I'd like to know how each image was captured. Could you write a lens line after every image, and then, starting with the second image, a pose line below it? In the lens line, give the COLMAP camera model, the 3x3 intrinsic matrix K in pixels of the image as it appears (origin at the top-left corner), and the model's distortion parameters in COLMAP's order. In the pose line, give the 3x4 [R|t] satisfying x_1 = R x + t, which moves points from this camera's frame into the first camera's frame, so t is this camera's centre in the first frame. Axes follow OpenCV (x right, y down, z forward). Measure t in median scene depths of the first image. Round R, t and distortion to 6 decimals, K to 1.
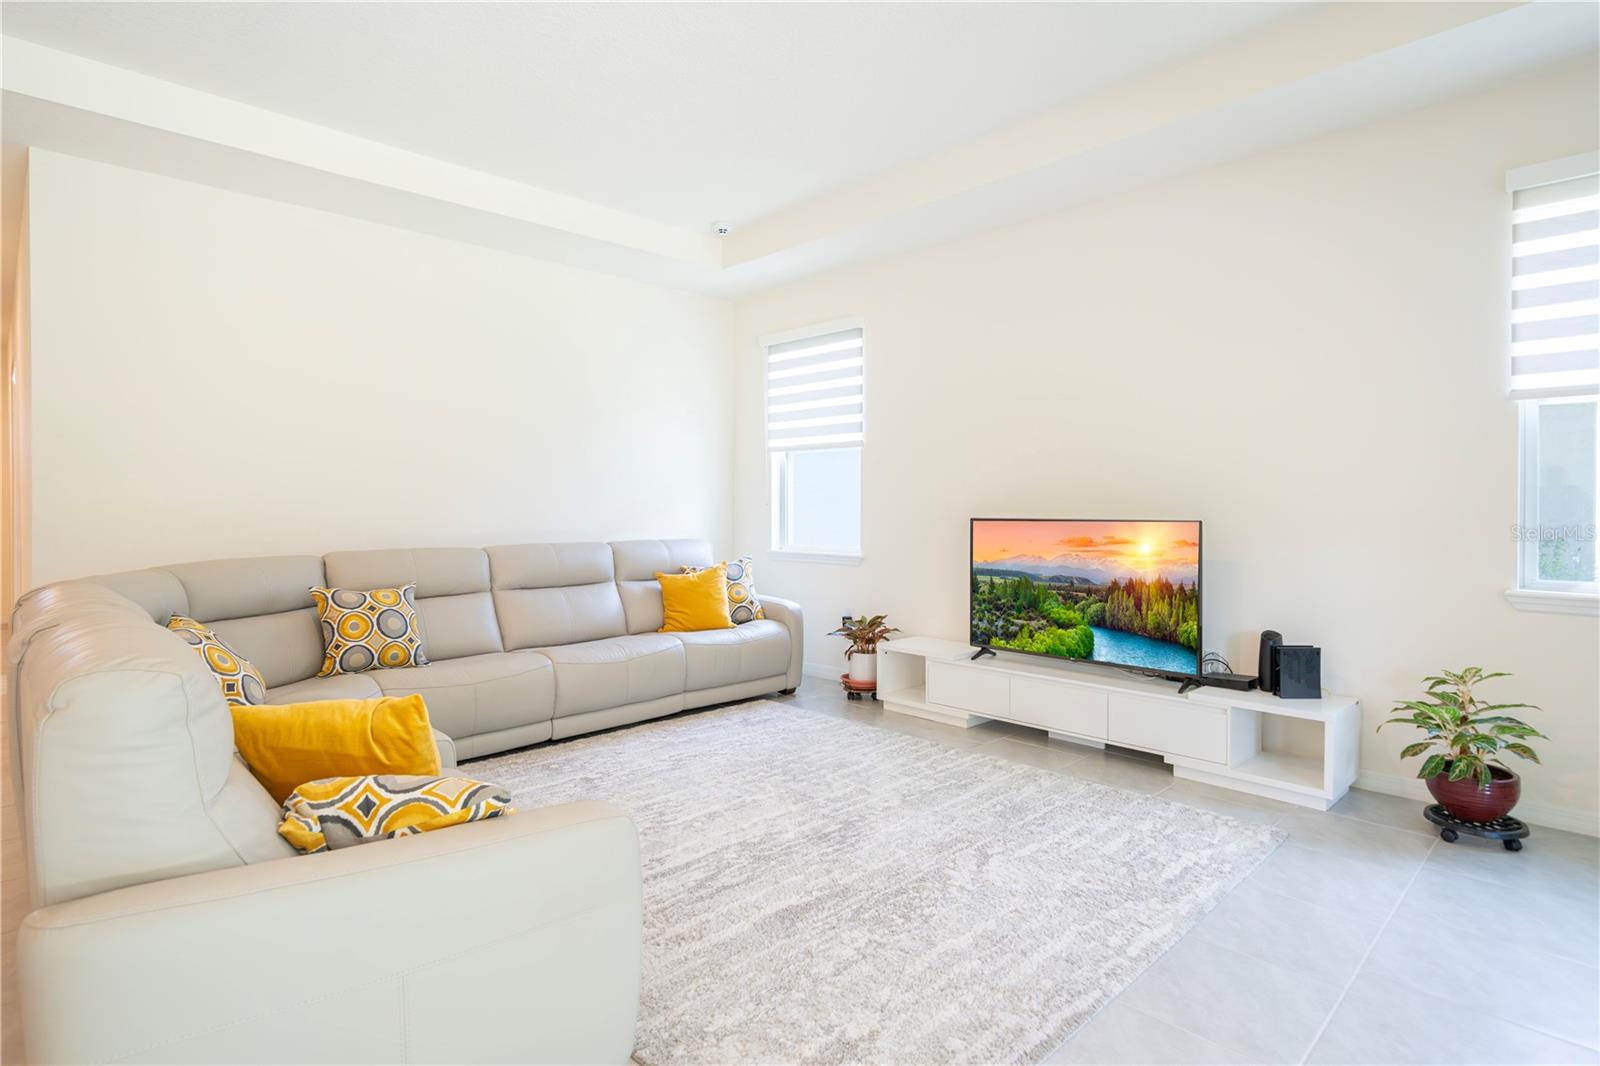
lens RADIAL K [[810.6, 0, 866.6], [0, 810.6, 509.0], [0, 0, 1]] dist [0.004937, -0.000383]
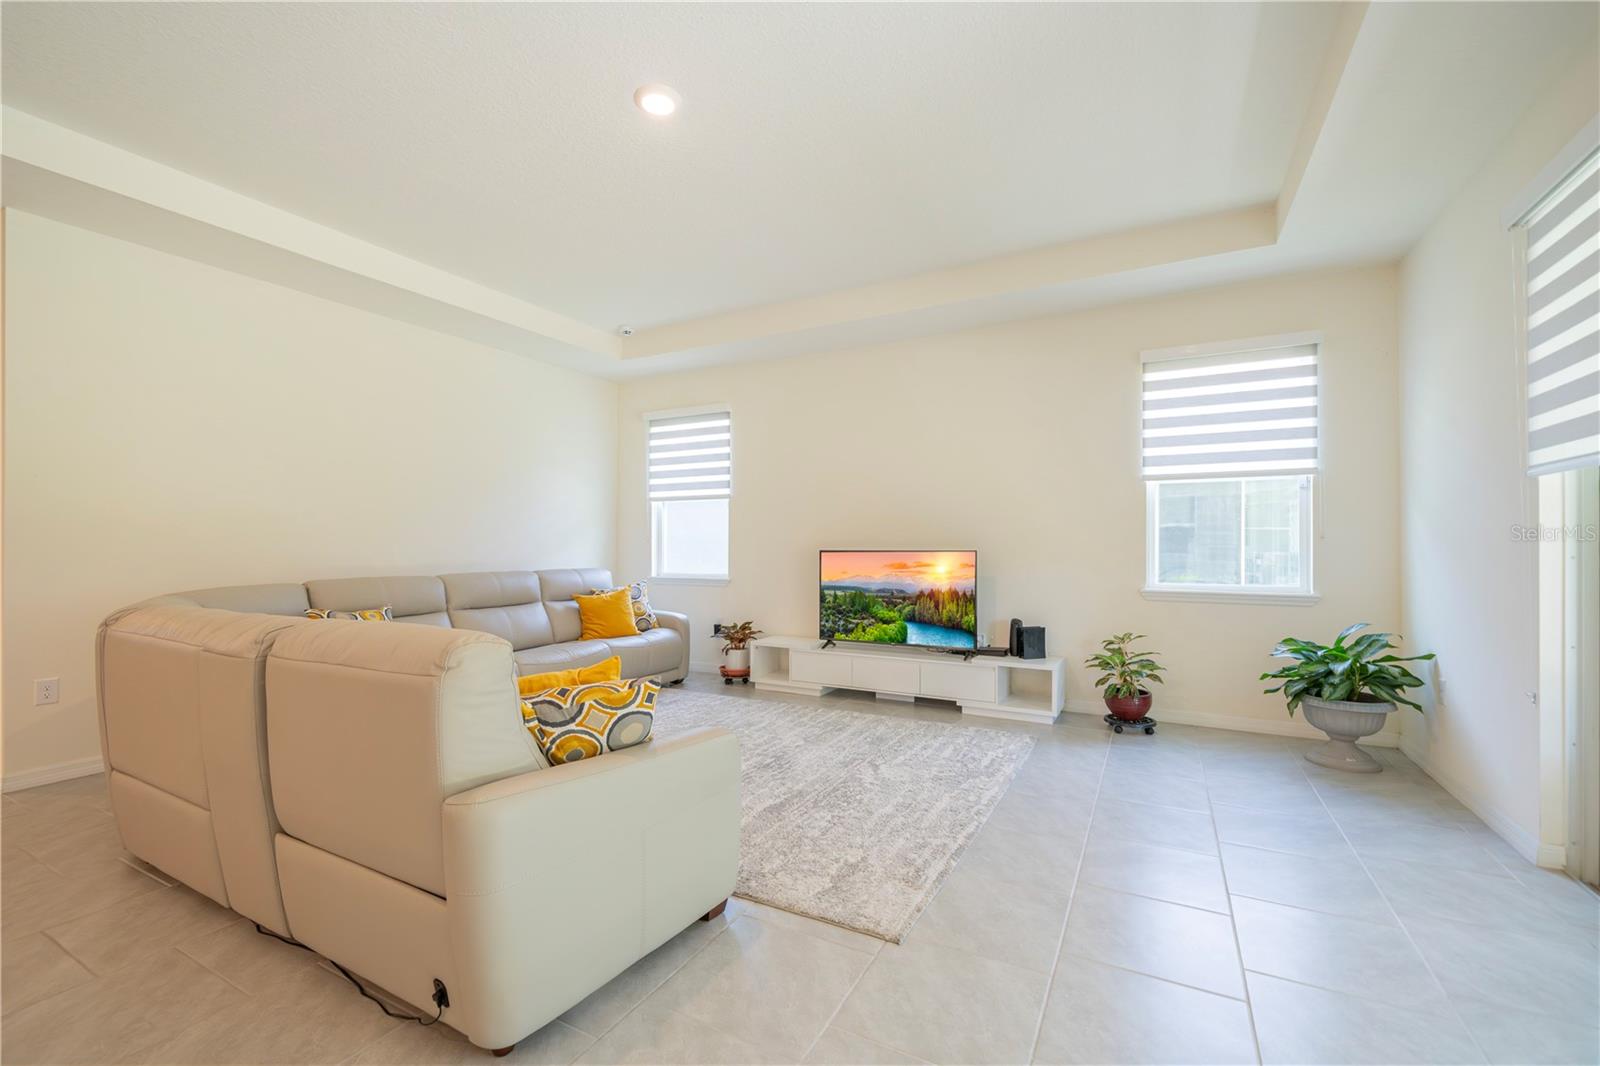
lens RADIAL K [[629.9, 0, 845.9], [0, 629.9, 542.8], [0, 0, 1]] dist [-0.002017, -0.000017]
pose [[0.957538, -0.000023, 0.288306, -0.185909], [0.001903, 0.999979, -0.006242, 0.006067], [-0.288300, 0.006526, 0.957518, -0.102395]]
